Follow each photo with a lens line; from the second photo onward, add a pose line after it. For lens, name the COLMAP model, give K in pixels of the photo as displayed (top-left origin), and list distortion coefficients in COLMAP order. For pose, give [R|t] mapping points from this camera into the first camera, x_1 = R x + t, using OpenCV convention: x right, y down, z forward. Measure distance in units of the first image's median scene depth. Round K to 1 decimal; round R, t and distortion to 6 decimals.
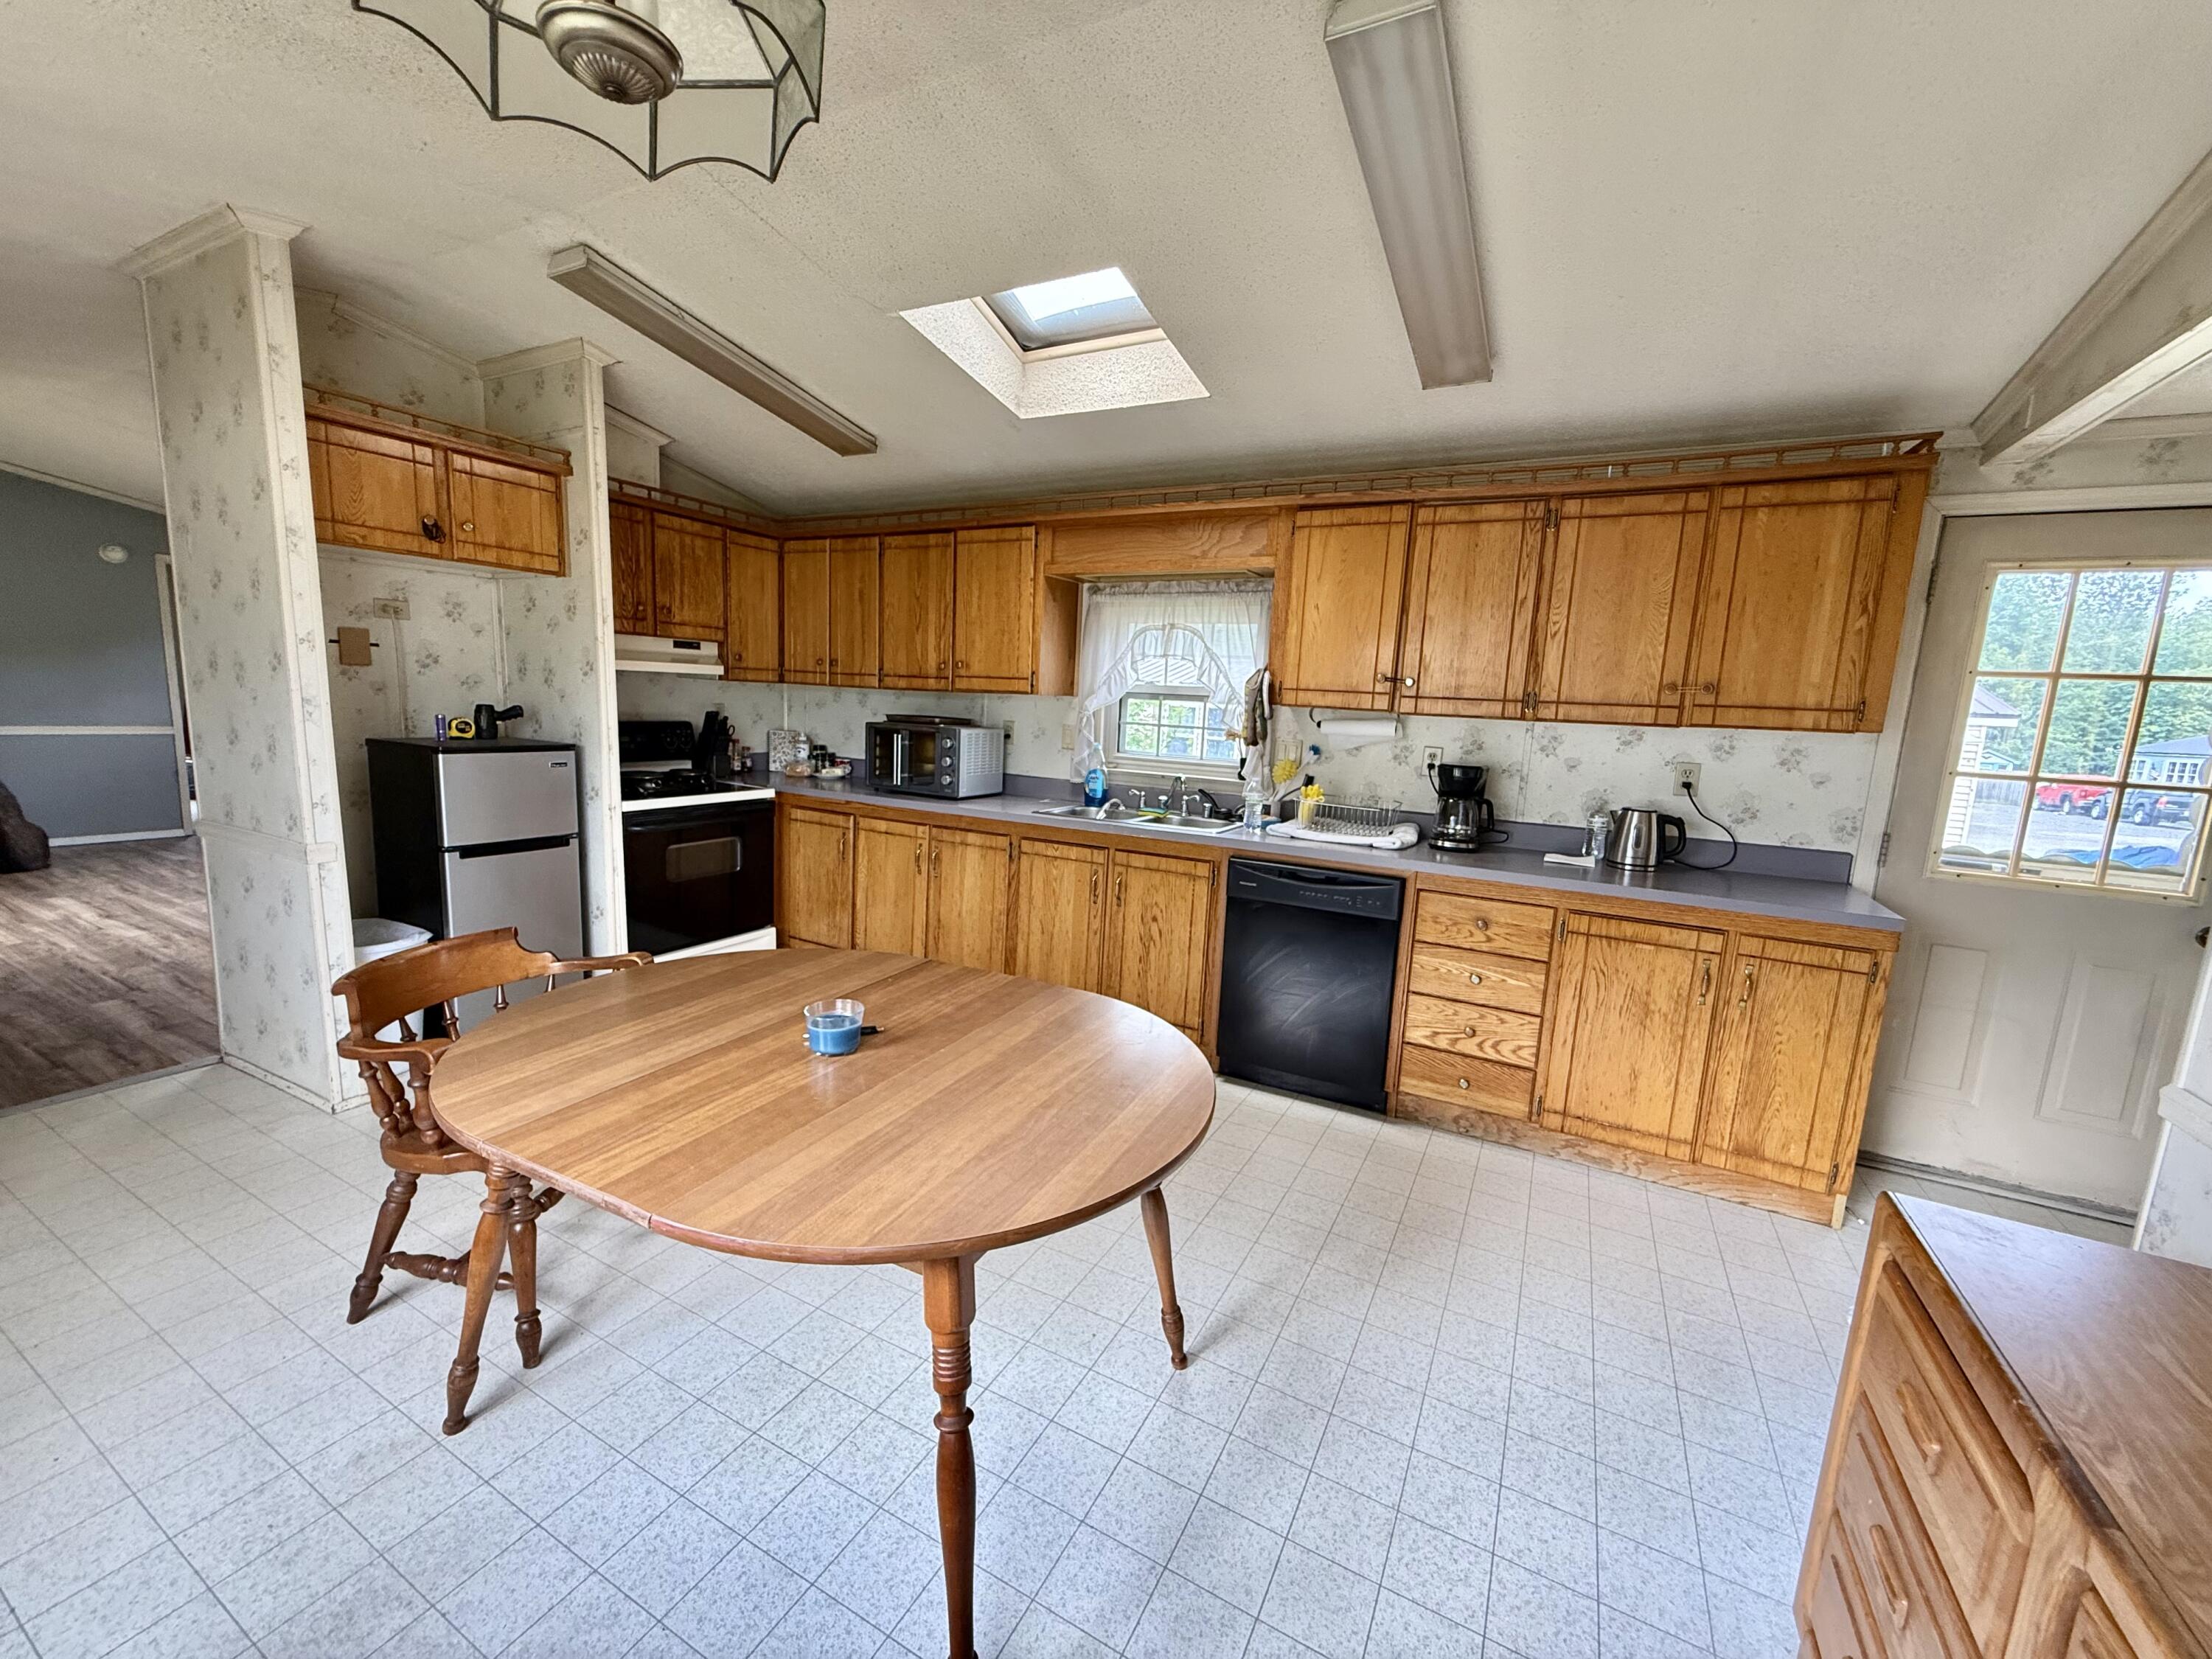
lens RADIAL K [[881.6, 0, 1099.9], [0, 881.6, 828.2], [0, 0, 1]] dist [-0.000980, 0.000109]
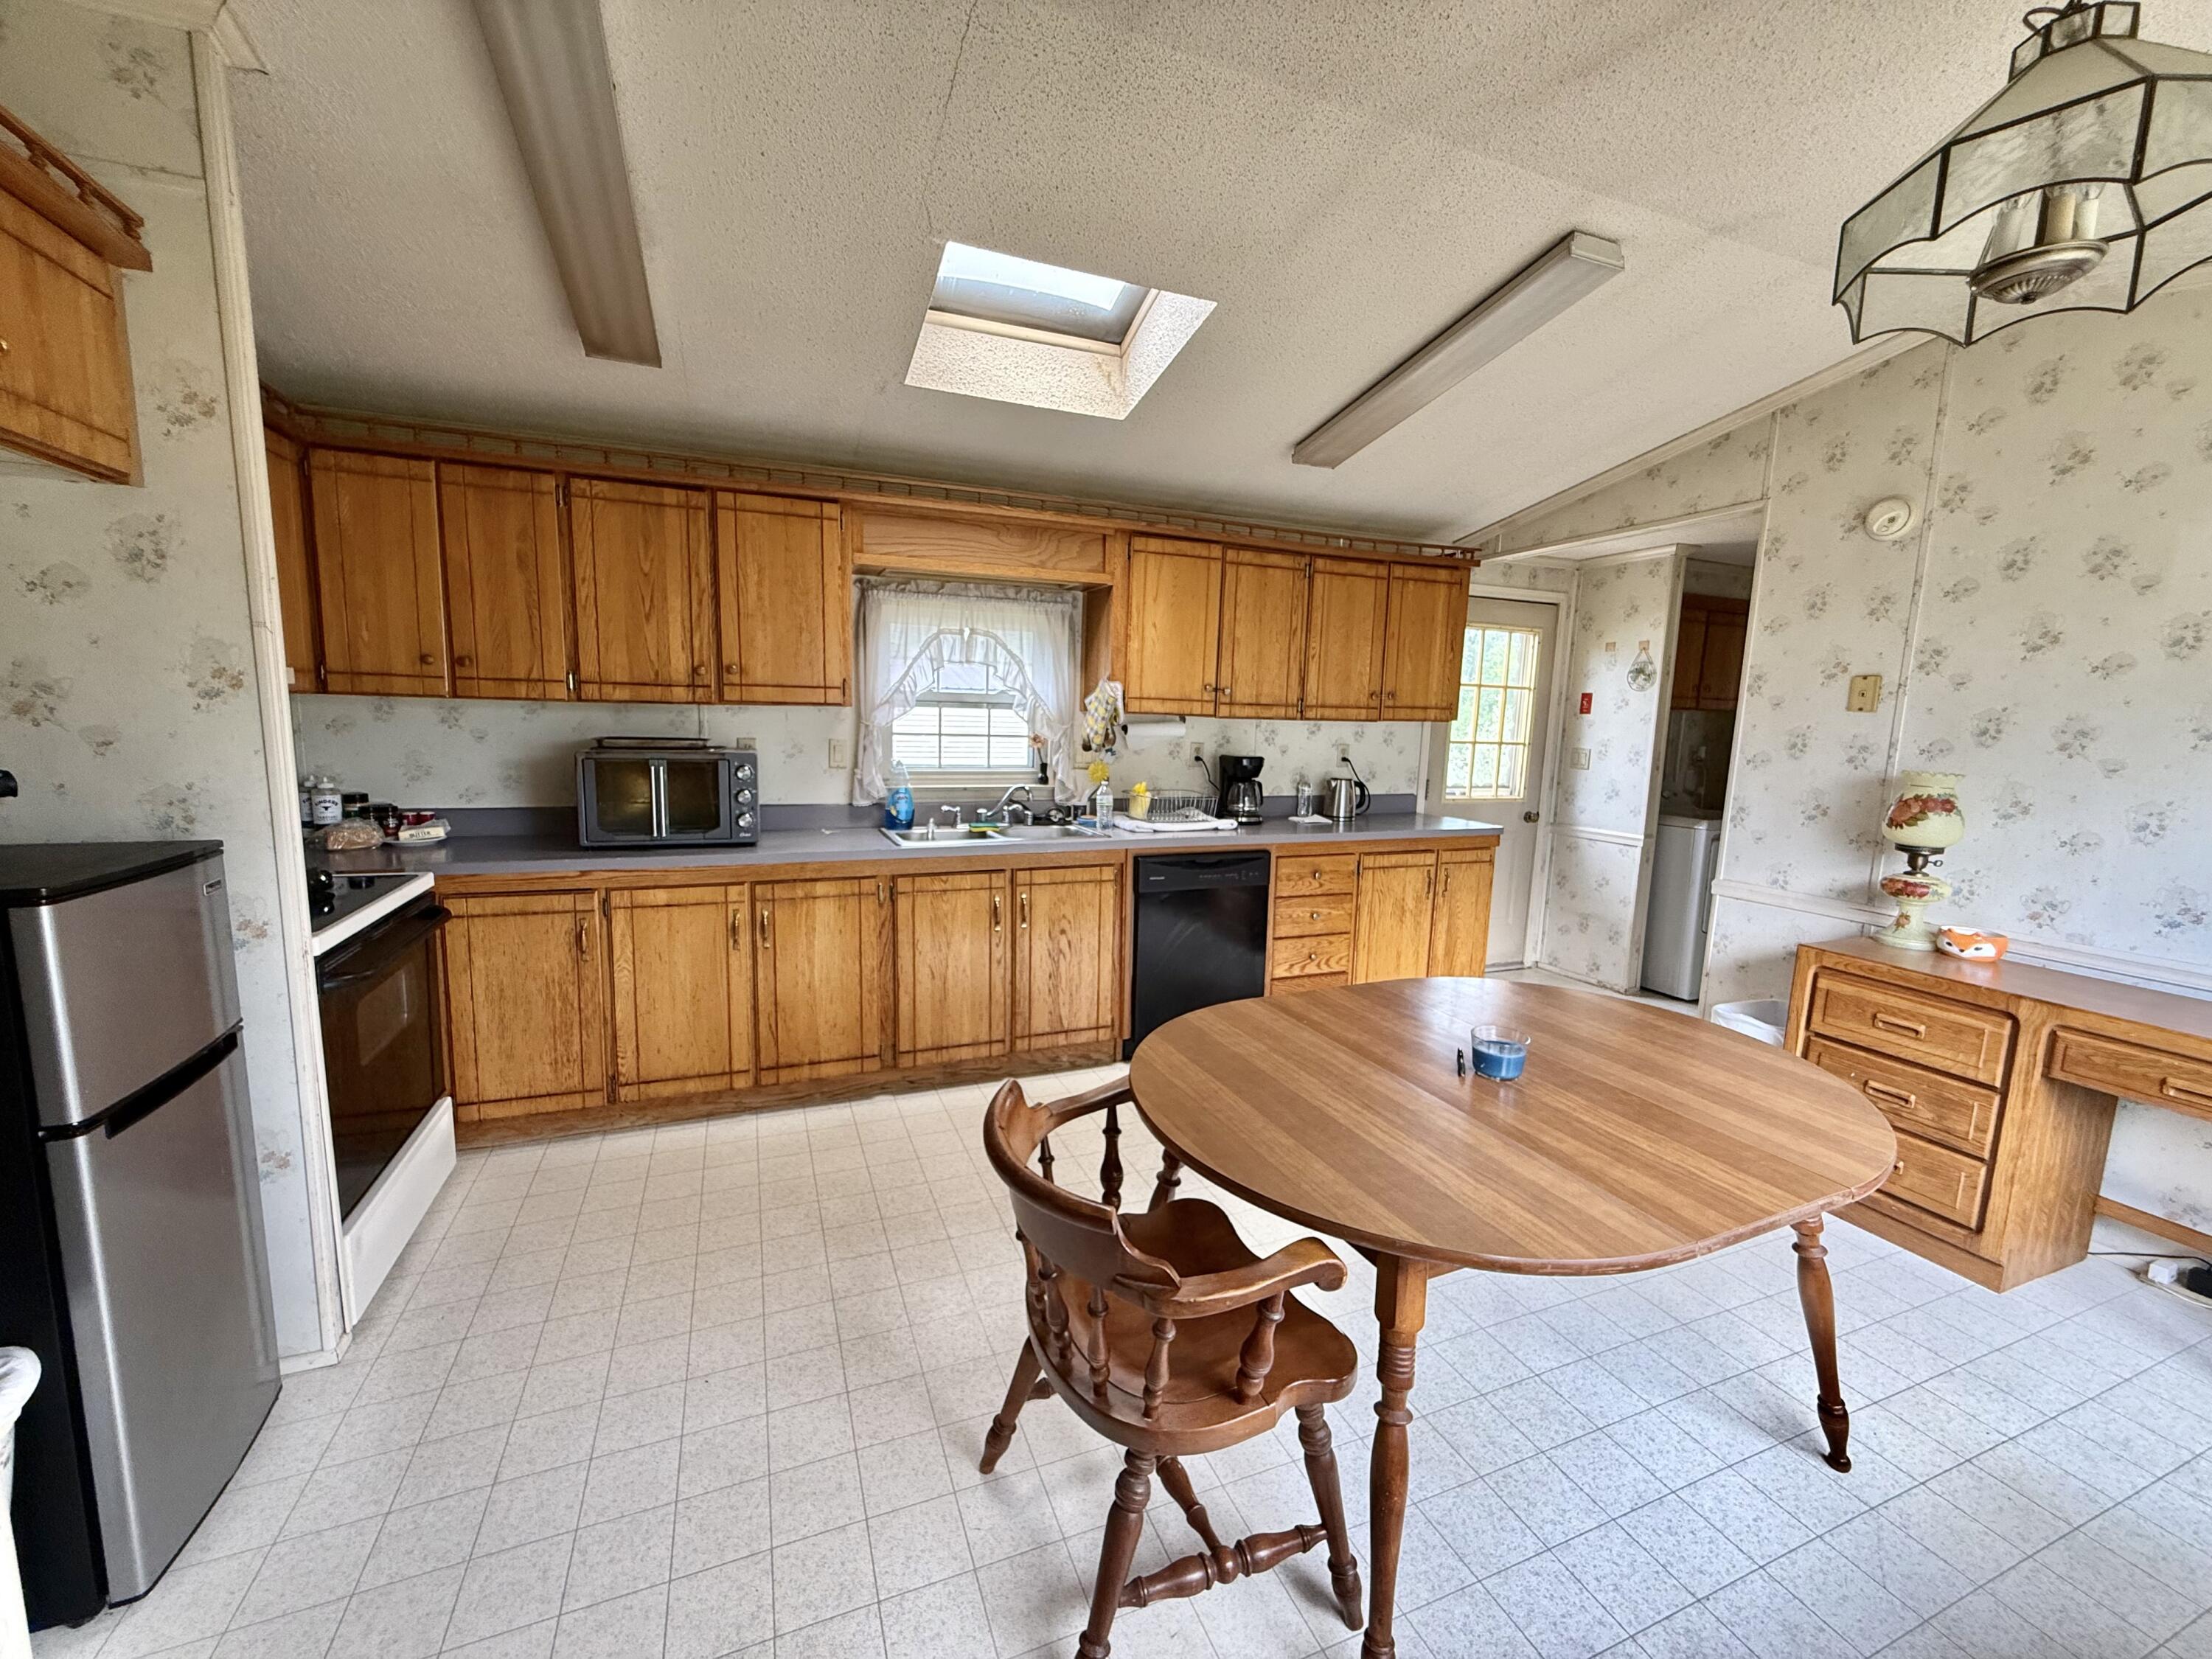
lens RADIAL K [[881.6, 0, 1099.9], [0, 881.6, 828.2], [0, 0, 1]] dist [-0.000980, 0.000109]
pose [[0.642279, -0.131399, 0.755124, -0.678635], [0.115766, 0.990524, 0.073895, -0.085239], [-0.757678, 0.039957, 0.651404, 0.331953]]
